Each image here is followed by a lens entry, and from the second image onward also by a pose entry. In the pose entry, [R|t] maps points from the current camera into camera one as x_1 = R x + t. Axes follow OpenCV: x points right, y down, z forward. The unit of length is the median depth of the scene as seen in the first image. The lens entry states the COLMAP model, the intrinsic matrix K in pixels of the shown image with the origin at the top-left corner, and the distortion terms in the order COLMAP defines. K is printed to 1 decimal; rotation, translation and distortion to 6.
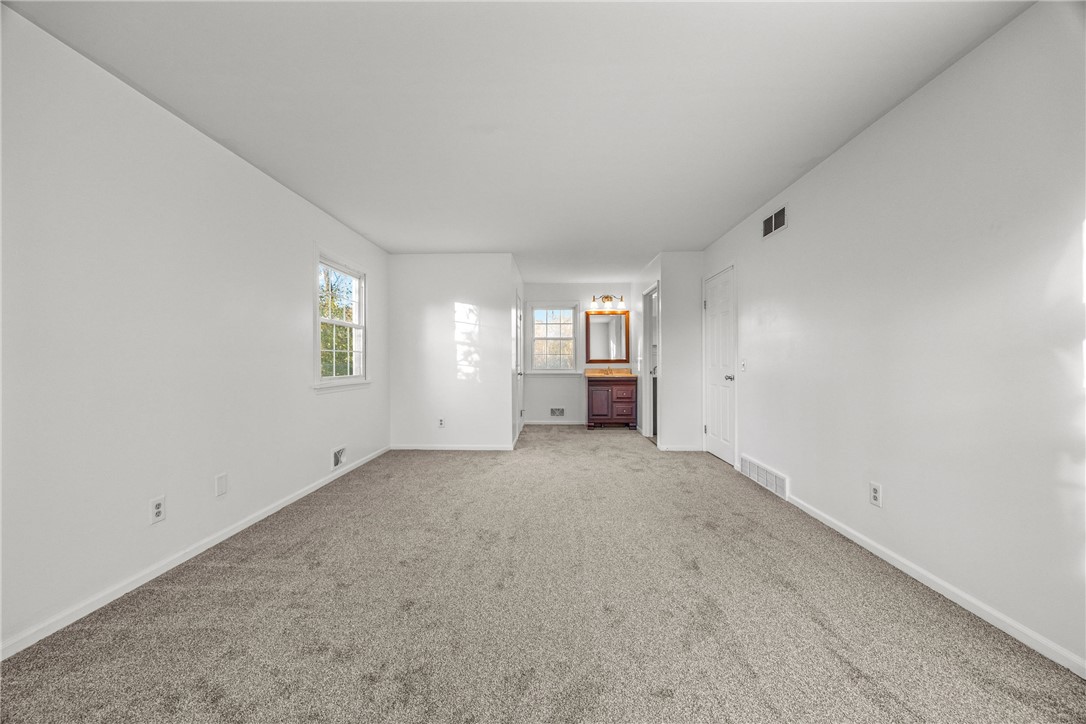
lens RADIAL K [[414.8, 0, 542.7], [0, 414.8, 360.7], [0, 0, 1]] dist [-0.002116, 0.000187]
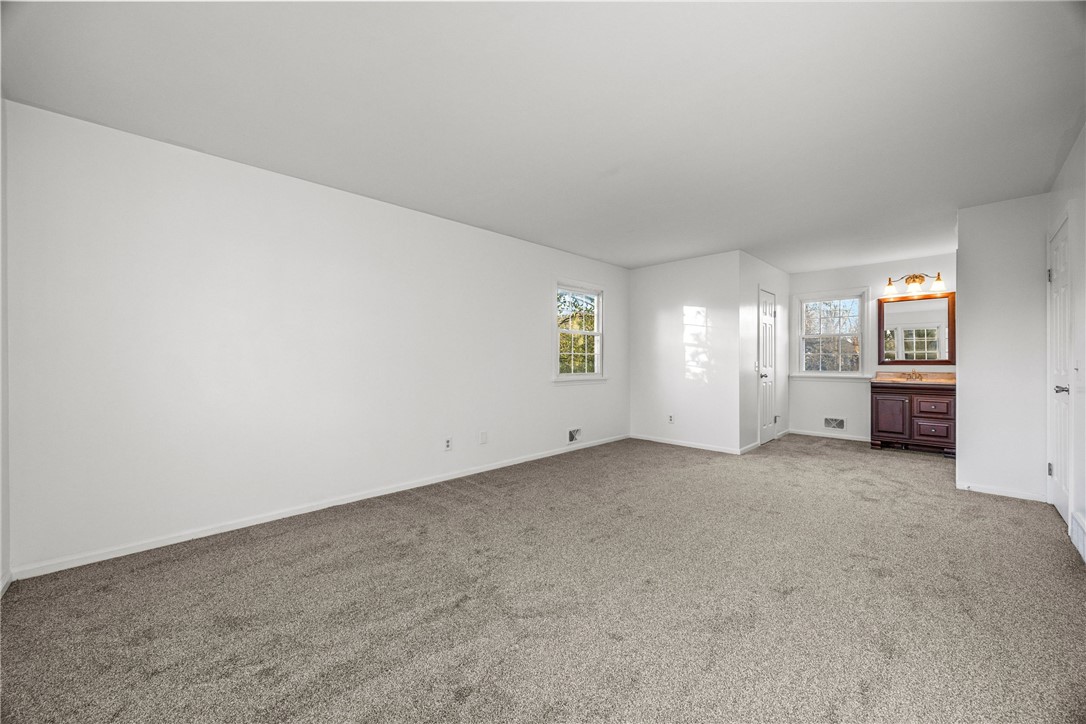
lens RADIAL K [[414.8, 0, 542.7], [0, 414.8, 360.7], [0, 0, 1]] dist [-0.002116, 0.000187]
pose [[0.718560, 0.001665, -0.695462, 0.265991], [-0.000607, 0.999998, 0.001768, -0.003348], [0.695464, -0.000848, 0.718560, -0.007307]]
